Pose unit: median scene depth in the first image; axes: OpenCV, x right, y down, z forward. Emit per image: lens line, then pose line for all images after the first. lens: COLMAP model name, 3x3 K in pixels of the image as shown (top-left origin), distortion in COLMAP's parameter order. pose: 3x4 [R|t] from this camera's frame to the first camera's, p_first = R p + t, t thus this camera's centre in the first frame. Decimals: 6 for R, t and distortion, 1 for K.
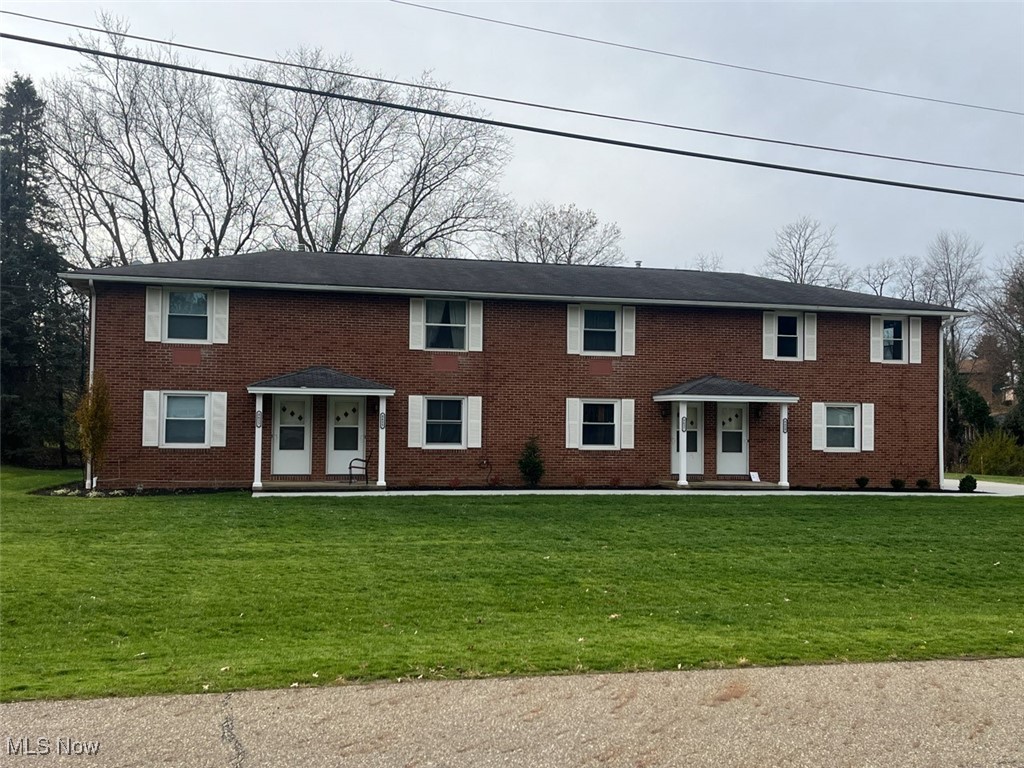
lens RADIAL K [[794.8, 0, 523.4], [0, 794.8, 389.9], [0, 0, 1]] dist [0.060097, -0.005473]
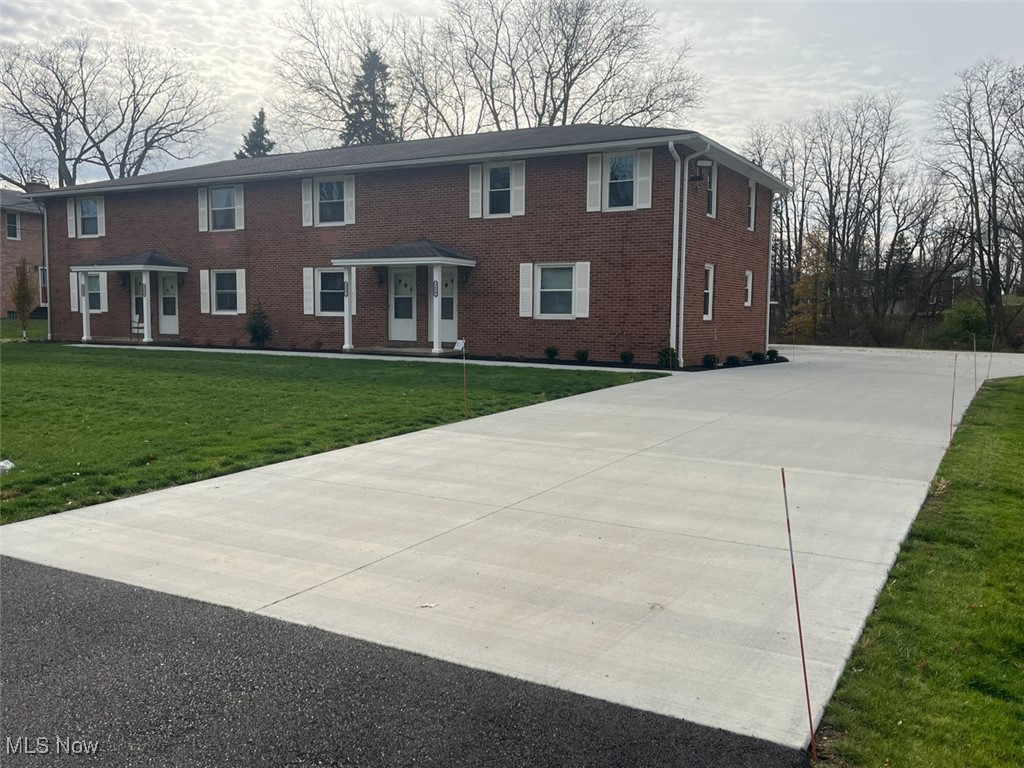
lens RADIAL K [[949.4, 0, 512.0], [0, 949.4, 384.0], [0, 0, 1]] dist [0.039502, -0.098756]
pose [[0.747354, 0.049074, -0.662612, 1.054334], [0.041436, 0.991885, 0.120196, 0.021328], [0.663133, -0.117285, 0.739255, 0.196451]]
